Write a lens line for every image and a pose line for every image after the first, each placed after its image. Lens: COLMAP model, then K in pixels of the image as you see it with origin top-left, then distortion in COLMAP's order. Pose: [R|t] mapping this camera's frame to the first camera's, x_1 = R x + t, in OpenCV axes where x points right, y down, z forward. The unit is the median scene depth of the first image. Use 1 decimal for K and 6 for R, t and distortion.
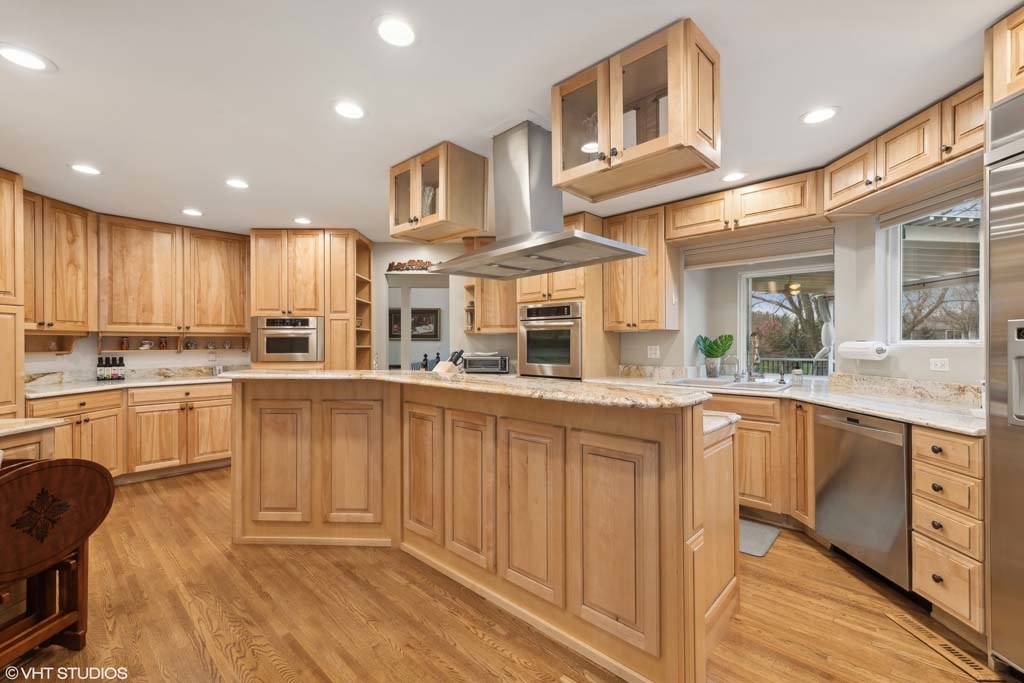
lens RADIAL K [[438.4, 0, 512.0], [0, 438.4, 341.5], [0, 0, 1]] dist [0.000087, -0.000063]
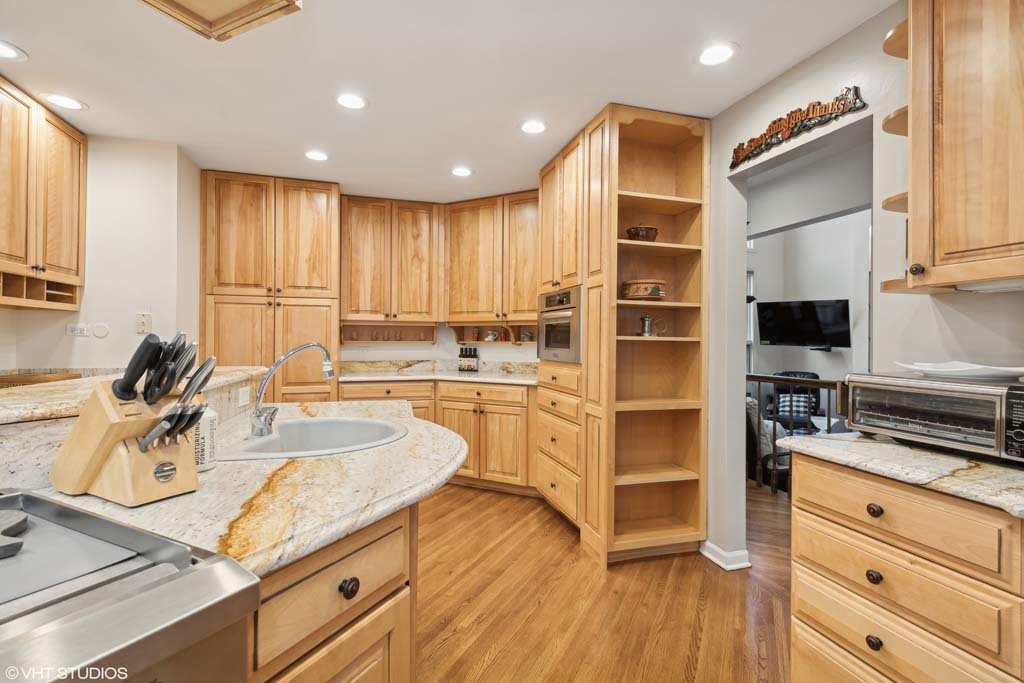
lens RADIAL K [[461.0, 0, 512.0], [0, 461.0, 341.5], [0, 0, 1]] dist [0.000288, -0.000006]
pose [[0.334413, 0.005654, -0.942410, 0.100938], [-0.006374, 0.999973, 0.003738, 0.016398], [0.942405, 0.004757, 0.334440, 0.754367]]
